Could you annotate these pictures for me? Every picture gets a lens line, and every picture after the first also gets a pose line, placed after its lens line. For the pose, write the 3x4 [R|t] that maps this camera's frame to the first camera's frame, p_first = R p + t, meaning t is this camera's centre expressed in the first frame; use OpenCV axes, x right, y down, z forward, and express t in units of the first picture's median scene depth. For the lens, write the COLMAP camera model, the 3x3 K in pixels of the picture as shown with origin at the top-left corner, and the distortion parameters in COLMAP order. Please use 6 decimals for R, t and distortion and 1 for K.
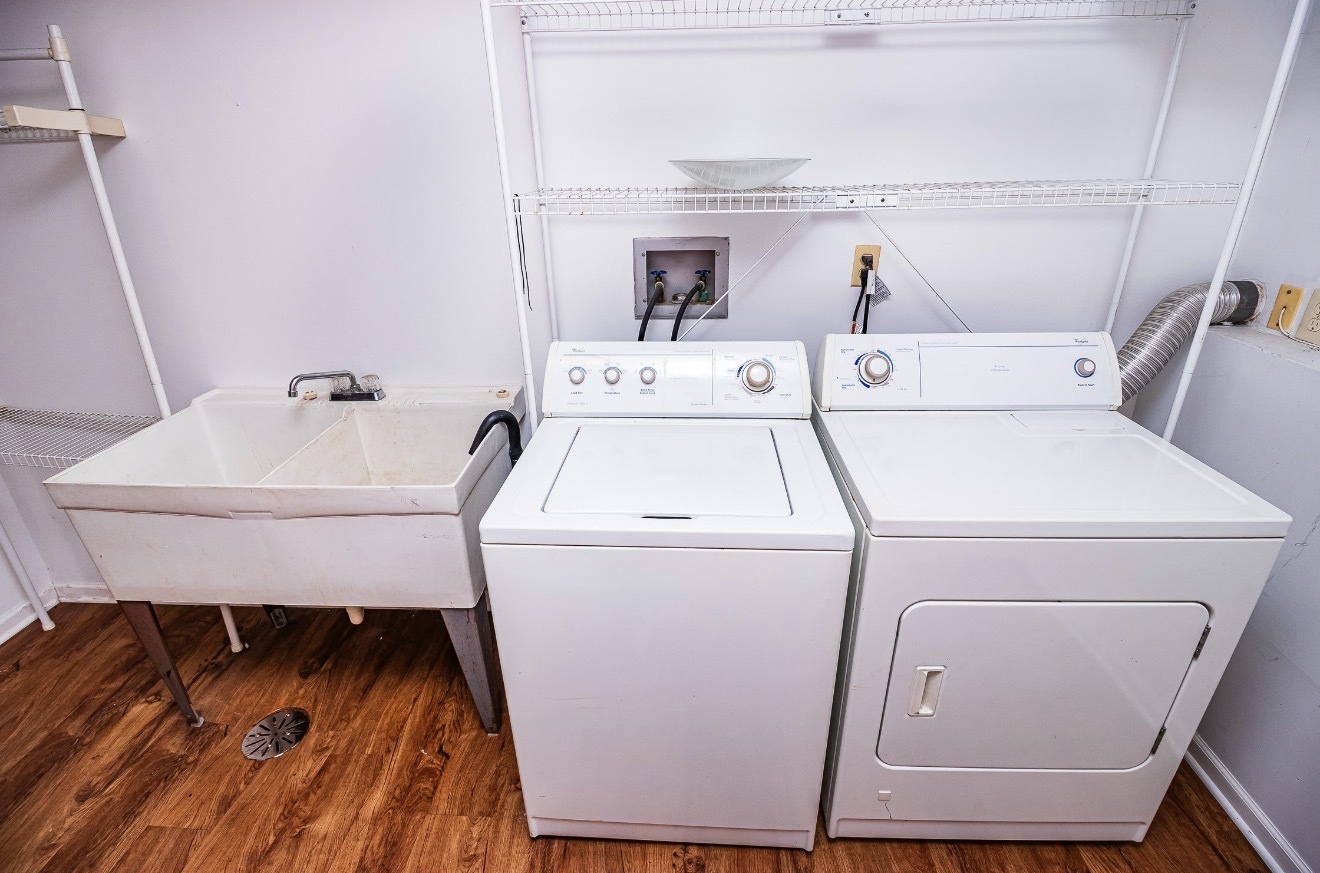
lens RADIAL K [[614.2, 0, 664.4], [0, 614.2, 434.3], [0, 0, 1]] dist [-0.007376, -0.005535]
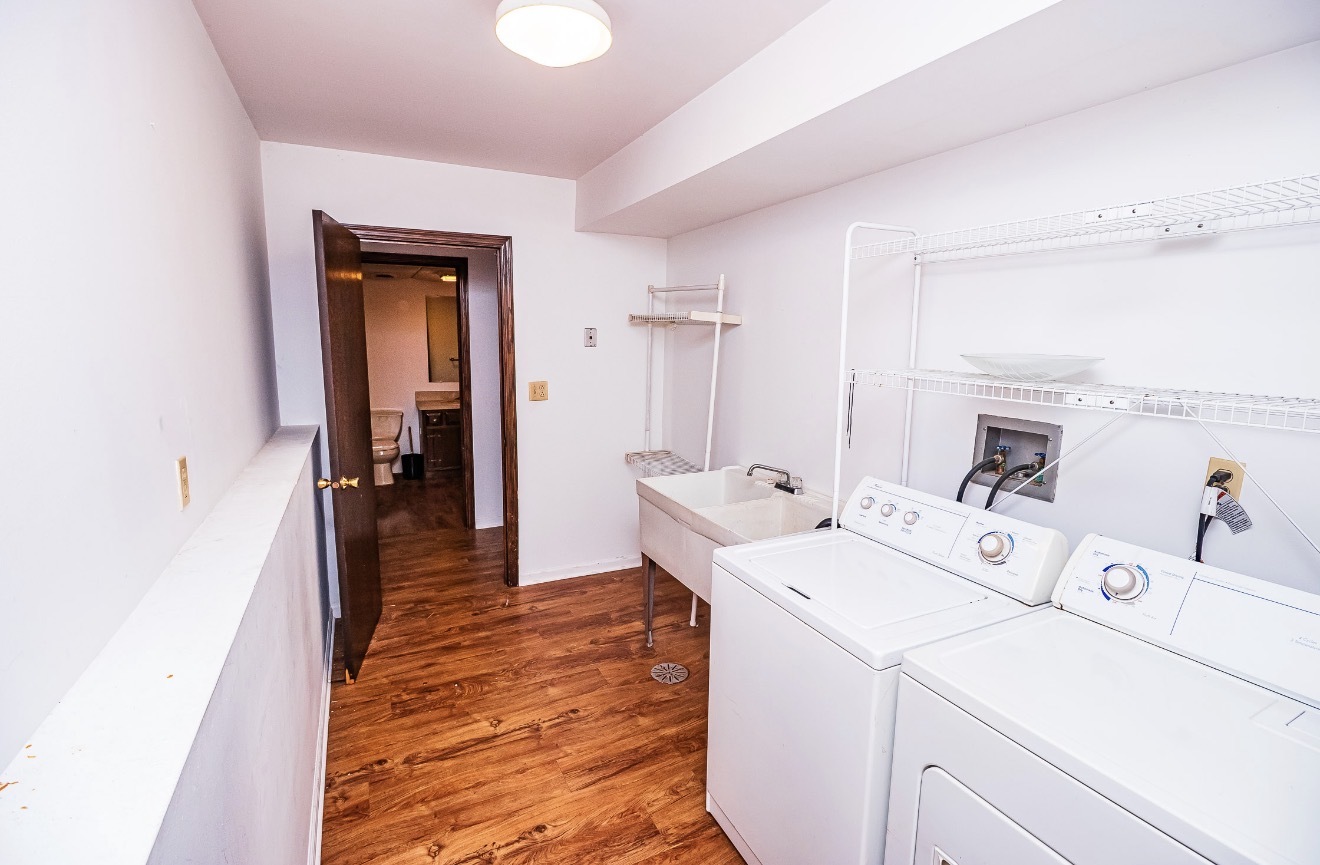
lens RADIAL K [[614.2, 0, 660.4], [0, 614.2, 430.3], [0, 0, 1]] dist [-0.007376, -0.005535]
pose [[0.485909, 0.160303, -0.859183, 0.682268], [-0.374036, 0.926608, -0.038652, -0.023709], [0.789930, 0.340147, 0.510206, -0.048876]]
